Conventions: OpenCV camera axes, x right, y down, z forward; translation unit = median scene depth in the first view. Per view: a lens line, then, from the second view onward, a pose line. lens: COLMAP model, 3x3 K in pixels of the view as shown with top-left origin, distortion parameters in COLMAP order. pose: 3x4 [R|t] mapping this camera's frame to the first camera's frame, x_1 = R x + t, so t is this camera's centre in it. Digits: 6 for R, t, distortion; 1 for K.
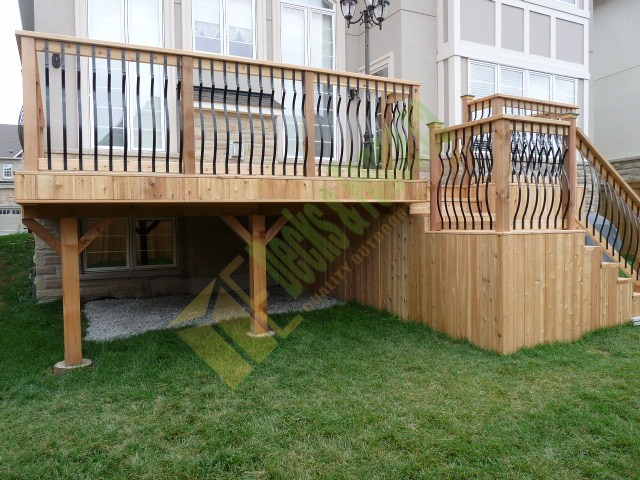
lens RADIAL K [[635.9, 0, 319.8], [0, 635.9, 200.7], [0, 0, 1]] dist [-0.008714, -0.014742]
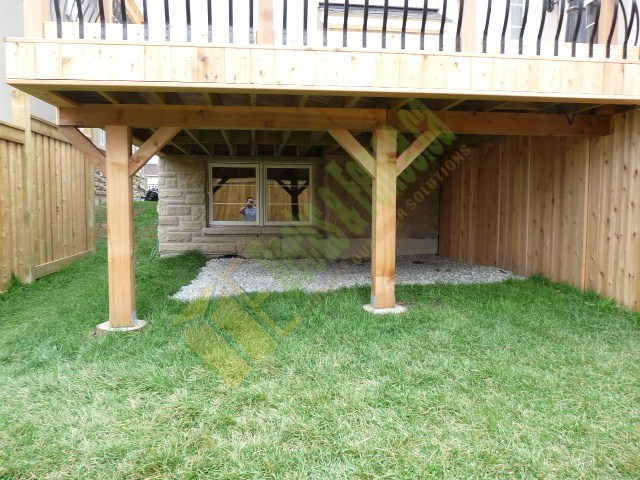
lens RADIAL K [[529.5, 0, 320.0], [0, 529.5, 240.0], [0, 0, 1]] dist [-0.011506, -0.013597]
pose [[0.936711, 0.041975, -0.347577, 0.034444], [-0.021134, 0.997756, 0.063537, 0.107156], [0.349464, -0.052170, 0.935496, 0.477438]]
